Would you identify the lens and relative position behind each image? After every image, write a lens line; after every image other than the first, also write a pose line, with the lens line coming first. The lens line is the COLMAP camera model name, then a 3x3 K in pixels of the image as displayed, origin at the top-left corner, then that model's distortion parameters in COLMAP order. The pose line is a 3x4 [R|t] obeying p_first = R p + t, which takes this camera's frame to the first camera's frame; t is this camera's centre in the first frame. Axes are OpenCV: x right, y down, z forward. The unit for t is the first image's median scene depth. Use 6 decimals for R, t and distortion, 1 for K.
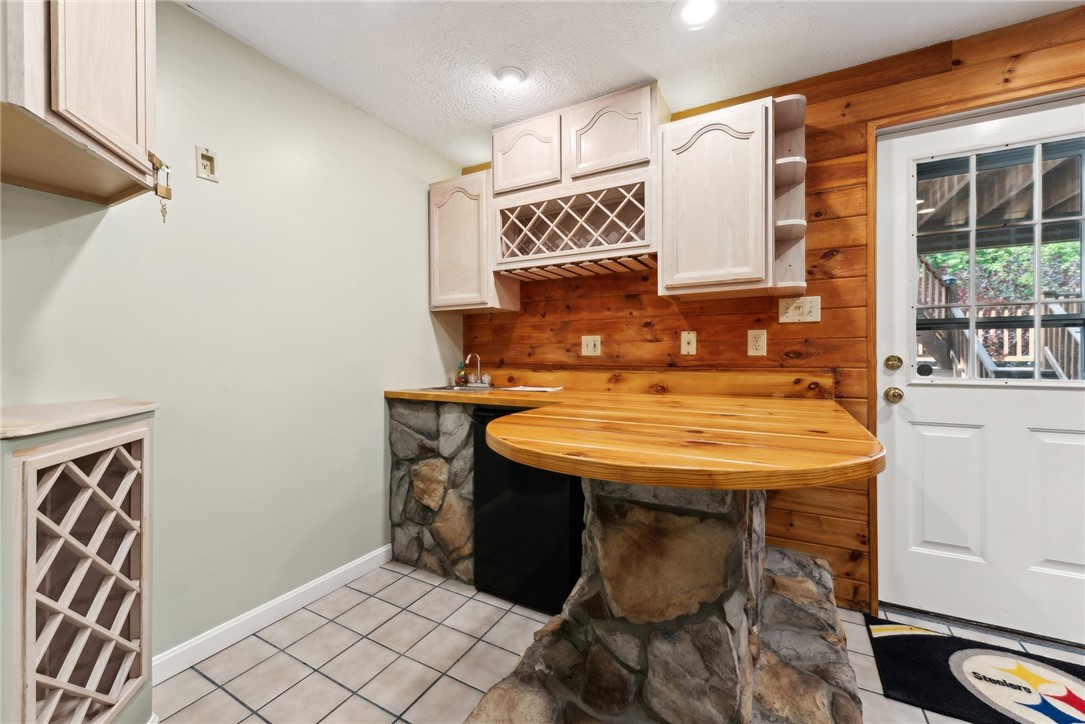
lens RADIAL K [[435.5, 0, 536.8], [0, 435.5, 357.5], [0, 0, 1]] dist [0.012579, -0.001112]
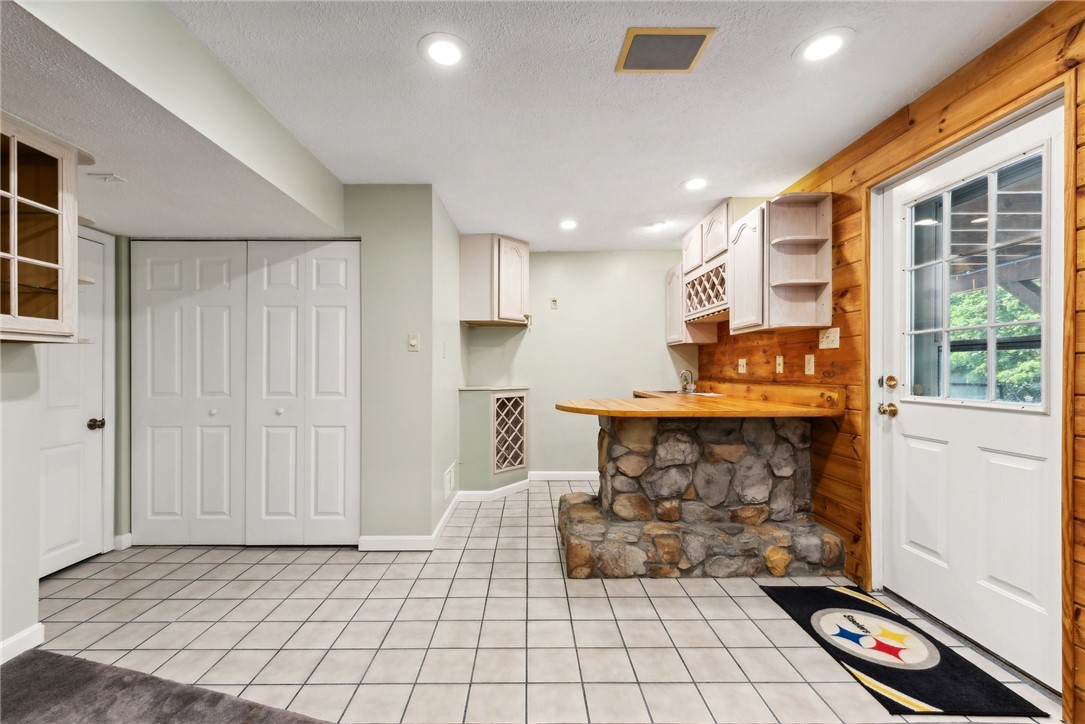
lens RADIAL K [[435.5, 0, 539.9], [0, 435.5, 367.6], [0, 0, 1]] dist [0.012579, -0.001112]
pose [[0.497974, -0.001985, -0.867190, 1.323408], [-0.002694, 0.999989, -0.003836, -0.019046], [0.867188, 0.004246, 0.497963, -0.370761]]
